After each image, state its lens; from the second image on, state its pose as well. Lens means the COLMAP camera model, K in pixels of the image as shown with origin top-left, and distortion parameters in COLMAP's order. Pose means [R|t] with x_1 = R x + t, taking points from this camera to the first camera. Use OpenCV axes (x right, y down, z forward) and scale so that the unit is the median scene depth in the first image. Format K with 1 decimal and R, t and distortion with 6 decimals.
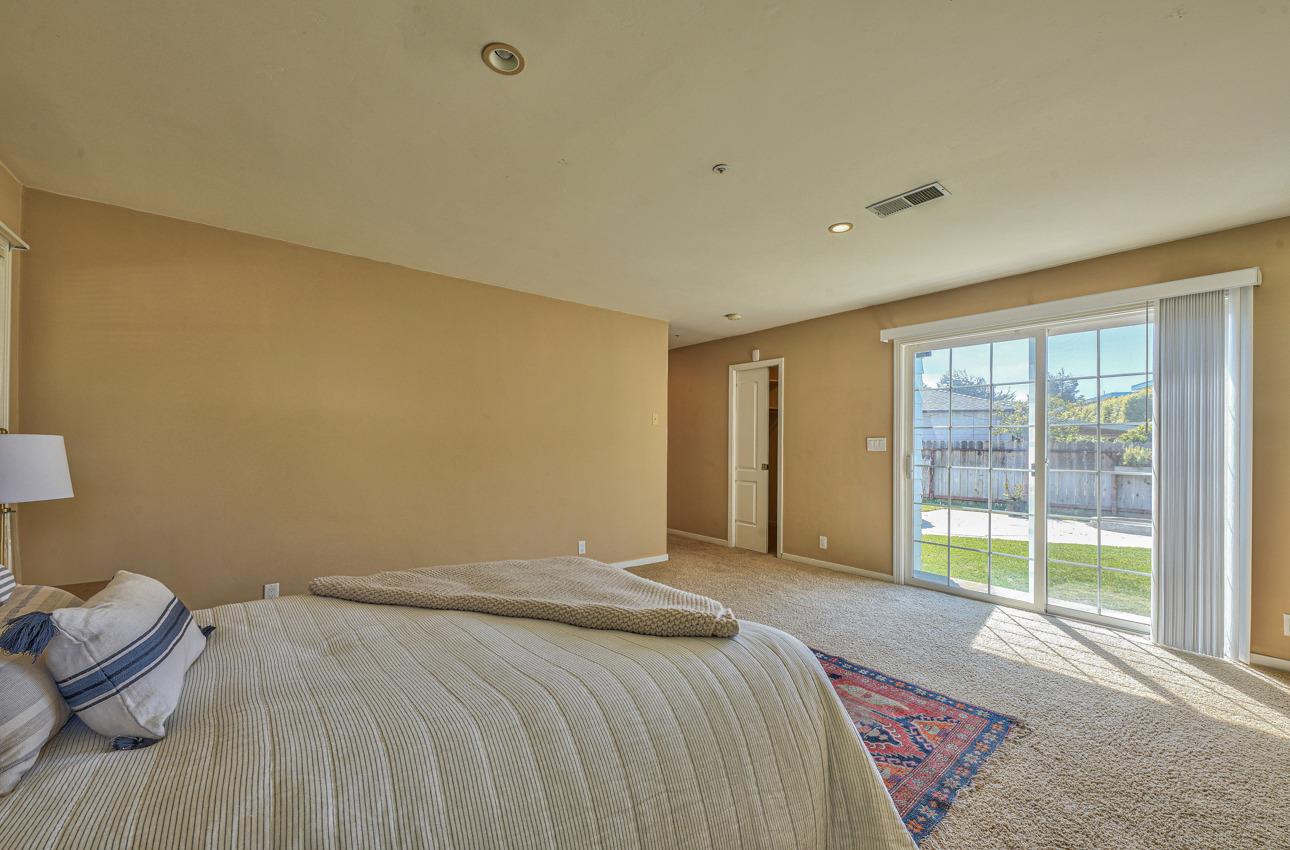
lens RADIAL K [[551.8, 0, 641.0], [0, 551.8, 440.3], [0, 0, 1]] dist [0.001845, 0.000043]
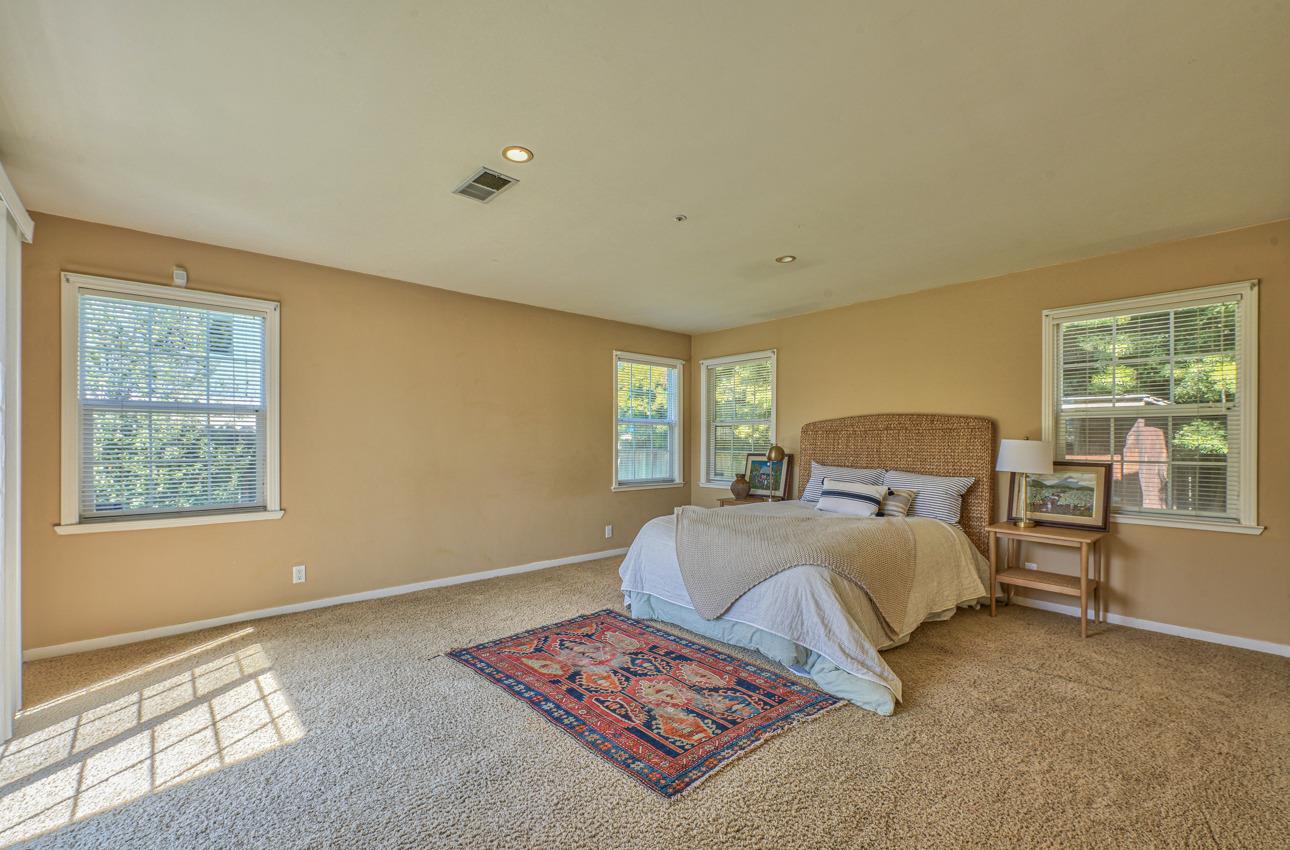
lens RADIAL K [[546.8, 0, 648.4], [0, 546.8, 449.6], [0, 0, 1]] dist [0.000427, -0.000283]
pose [[-0.997626, -0.008228, -0.068375, 0.264255], [-0.008817, 0.999927, 0.008316, 0.015735], [0.068301, 0.008899, -0.997625, 1.985032]]
